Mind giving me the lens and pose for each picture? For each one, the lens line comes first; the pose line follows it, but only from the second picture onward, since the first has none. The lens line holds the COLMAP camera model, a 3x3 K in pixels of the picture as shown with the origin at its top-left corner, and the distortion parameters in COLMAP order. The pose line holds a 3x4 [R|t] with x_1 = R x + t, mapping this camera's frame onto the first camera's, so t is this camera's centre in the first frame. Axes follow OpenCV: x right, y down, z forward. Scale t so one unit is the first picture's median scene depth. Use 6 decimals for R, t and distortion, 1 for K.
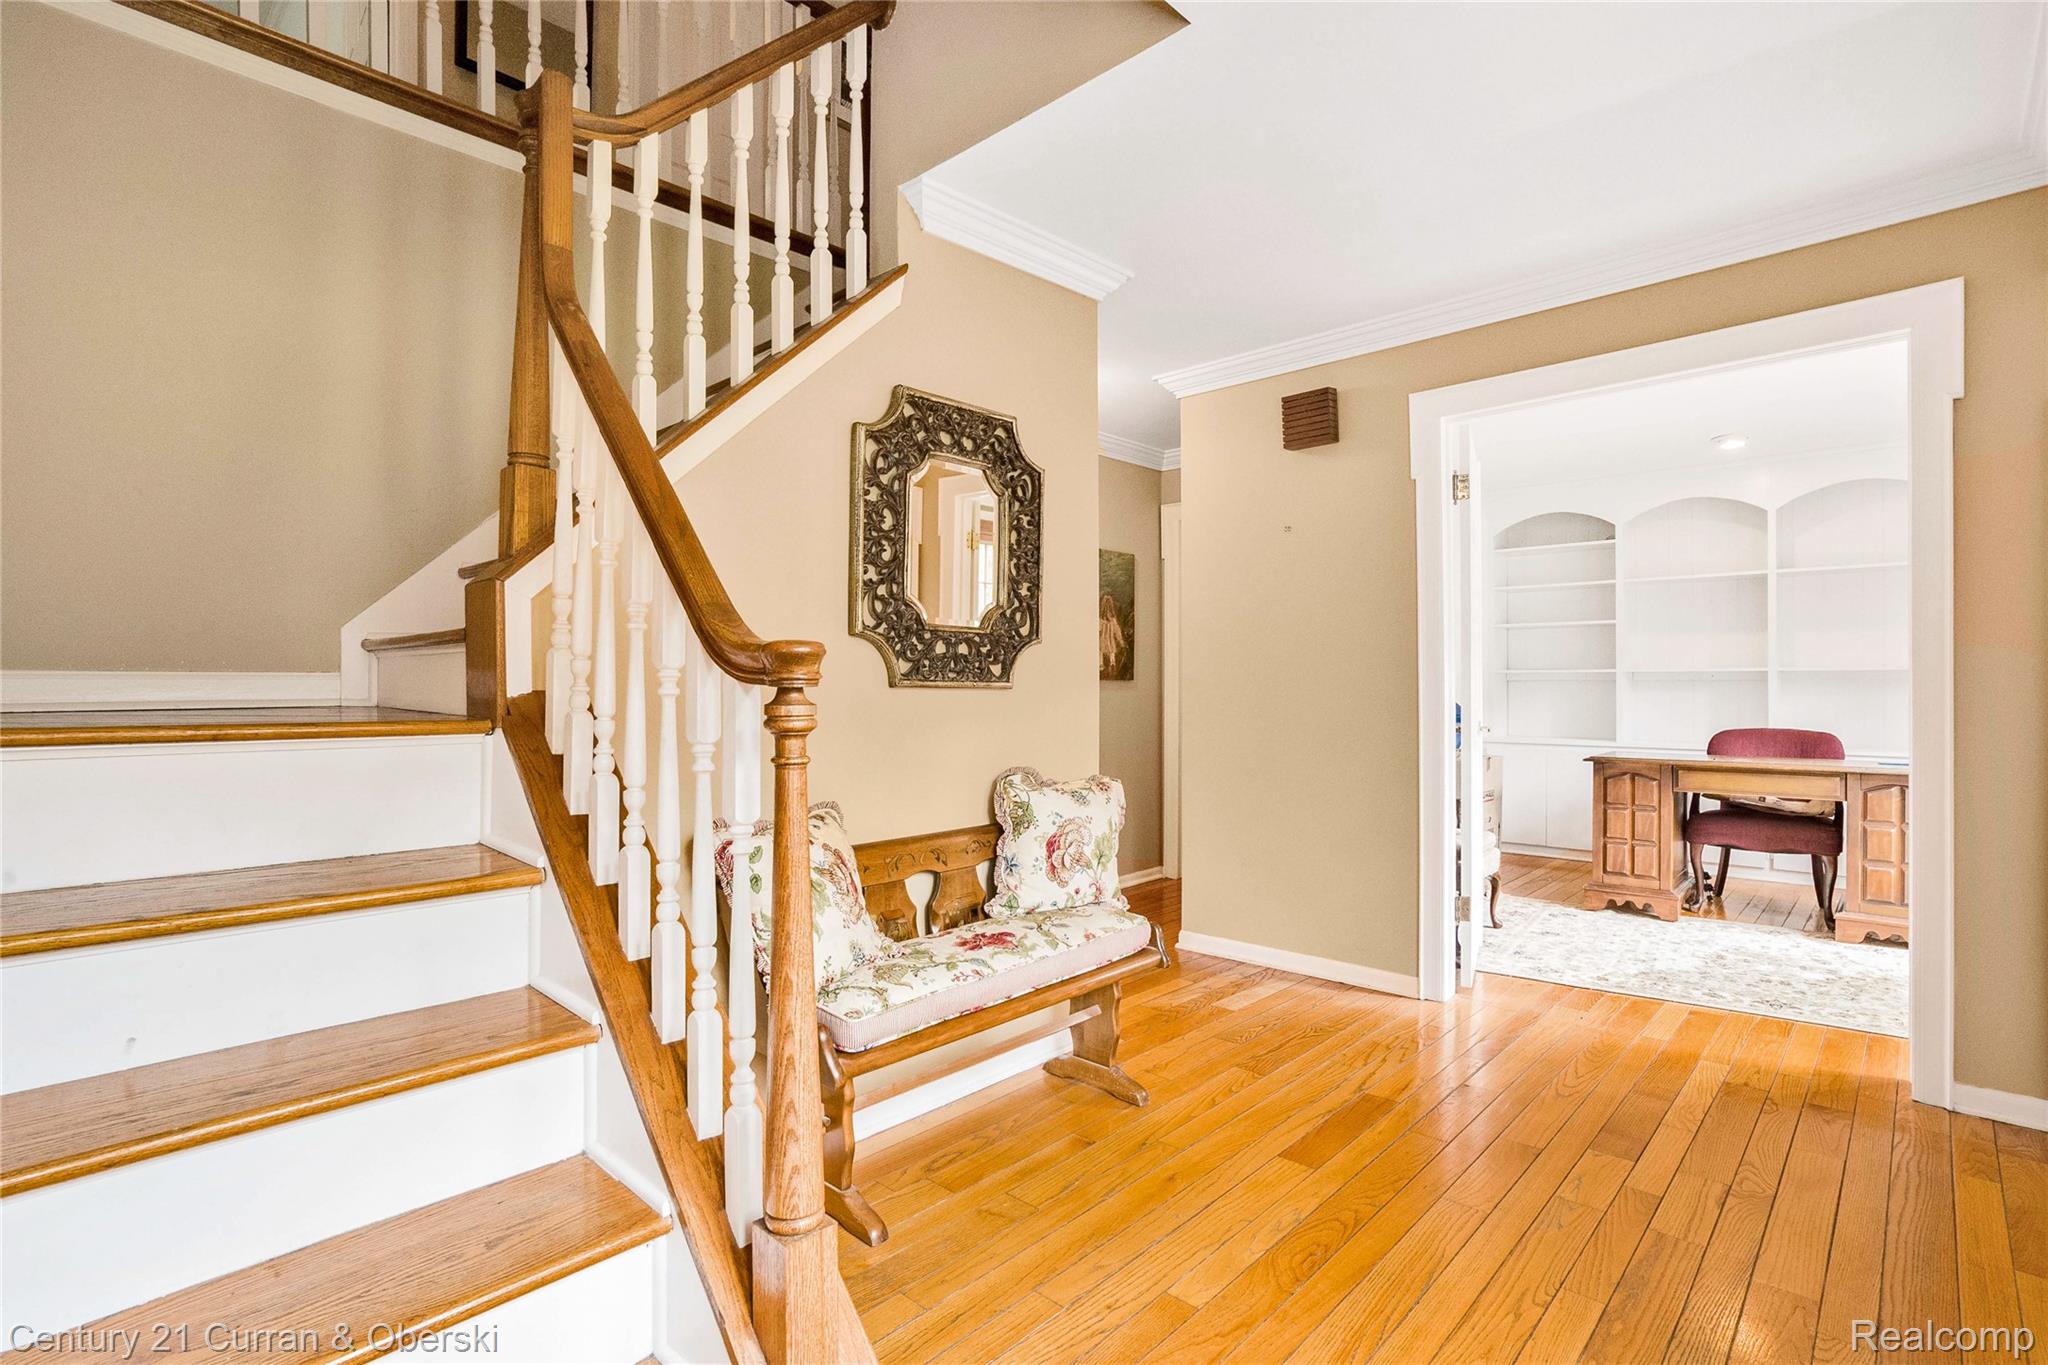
lens RADIAL K [[951.5, 0, 1026.8], [0, 951.5, 687.0], [0, 0, 1]] dist [-0.015169, 0.005259]
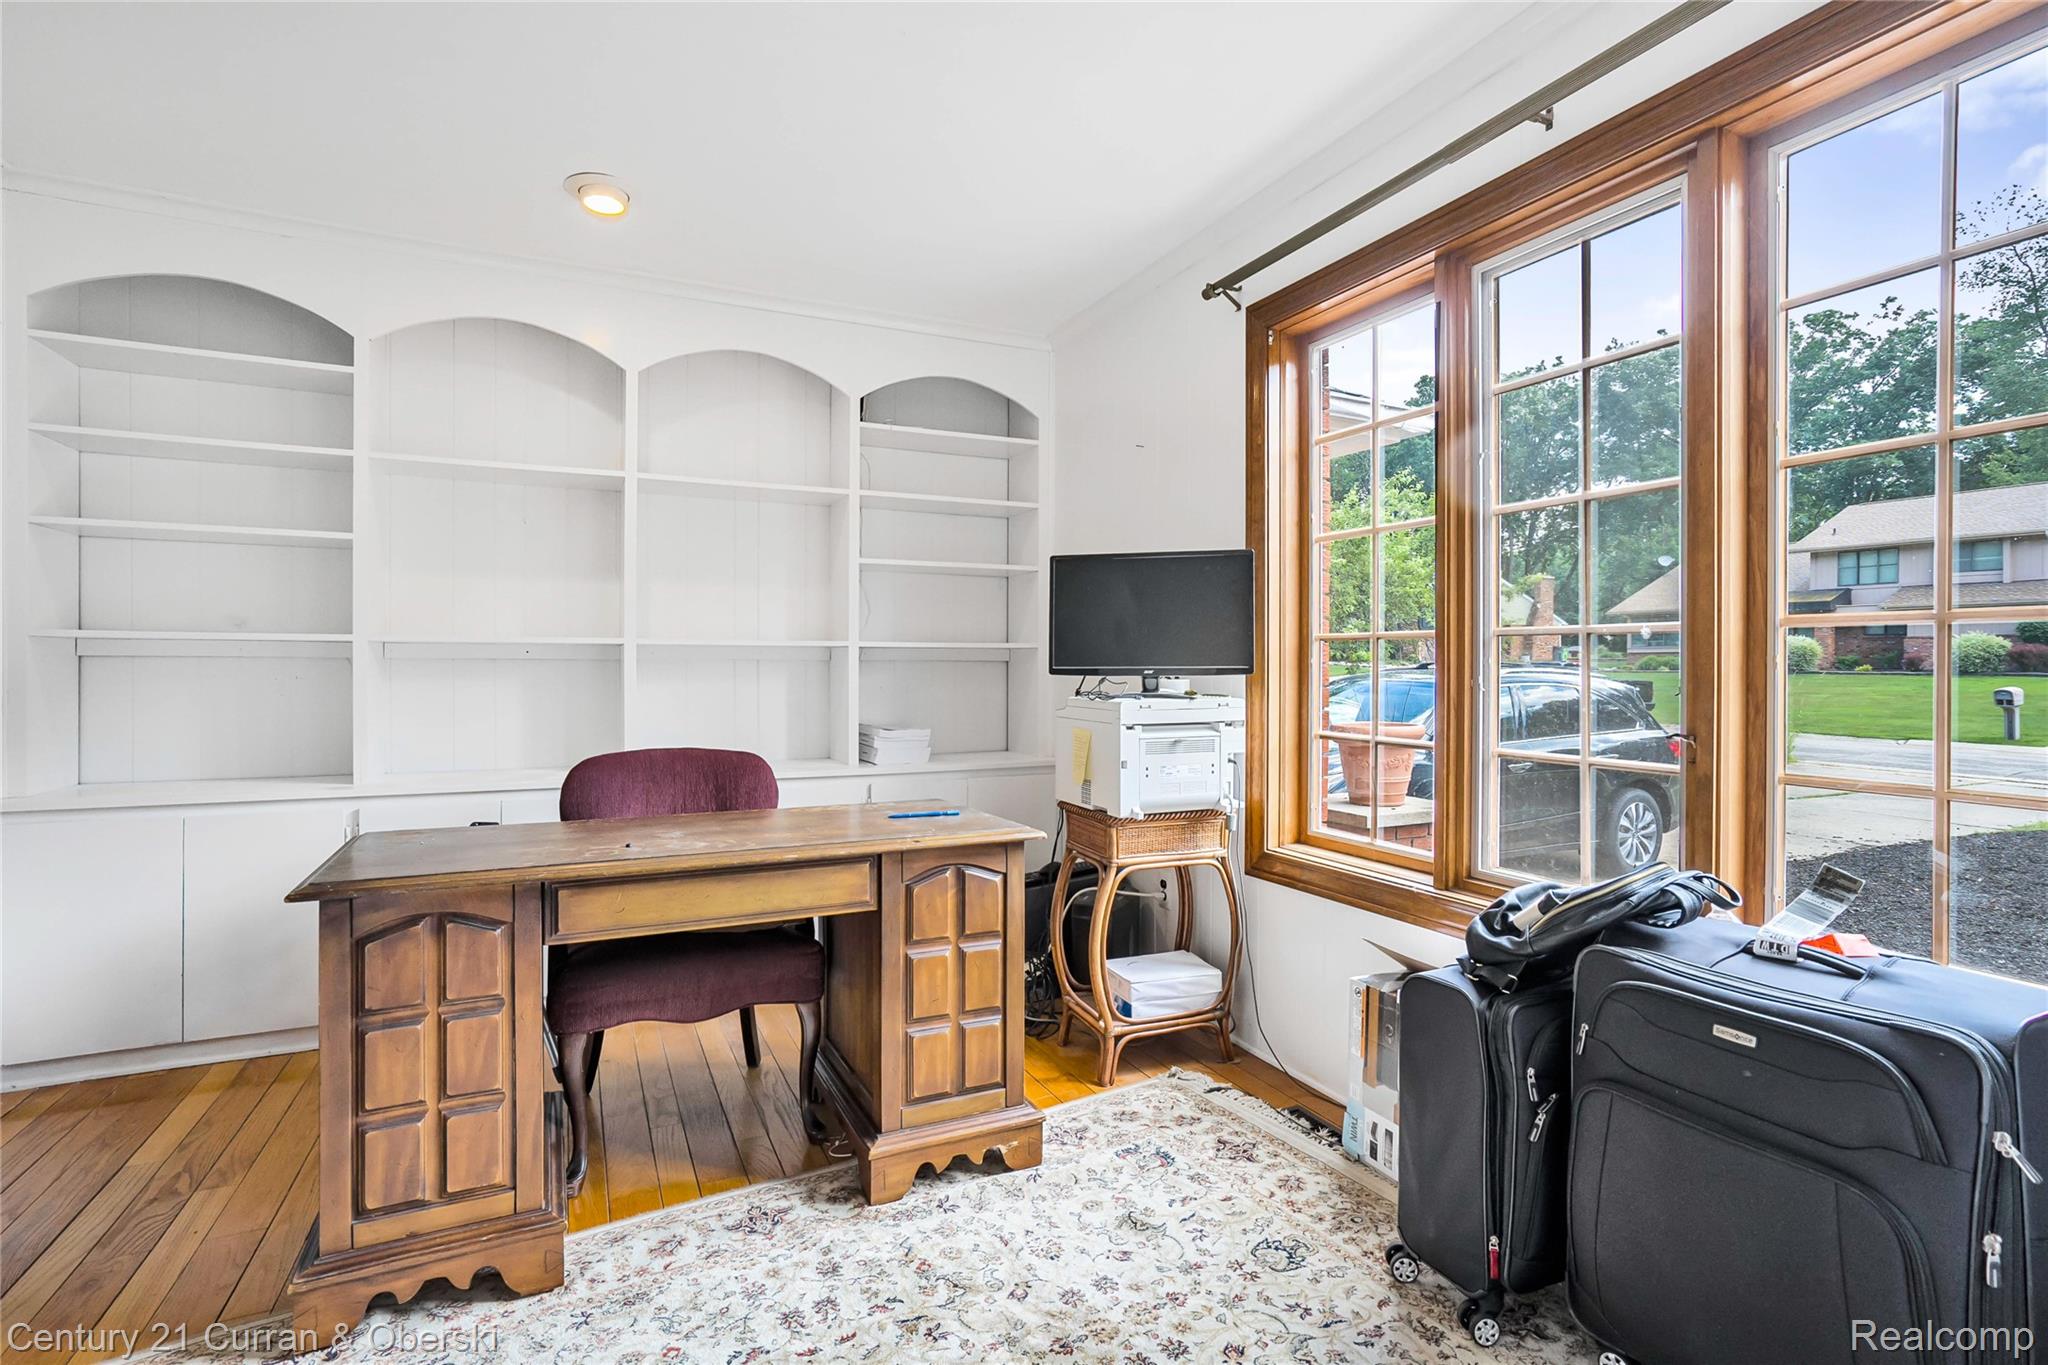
lens RADIAL K [[951.5, 0, 1025.8], [0, 951.5, 676.3], [0, 0, 1]] dist [-0.015169, 0.005259]
pose [[0.354238, -0.003677, 0.935148, 0.376666], [-0.004129, 0.999976, 0.005496, -0.002288], [-0.935146, -0.005808, 0.354215, 0.653086]]
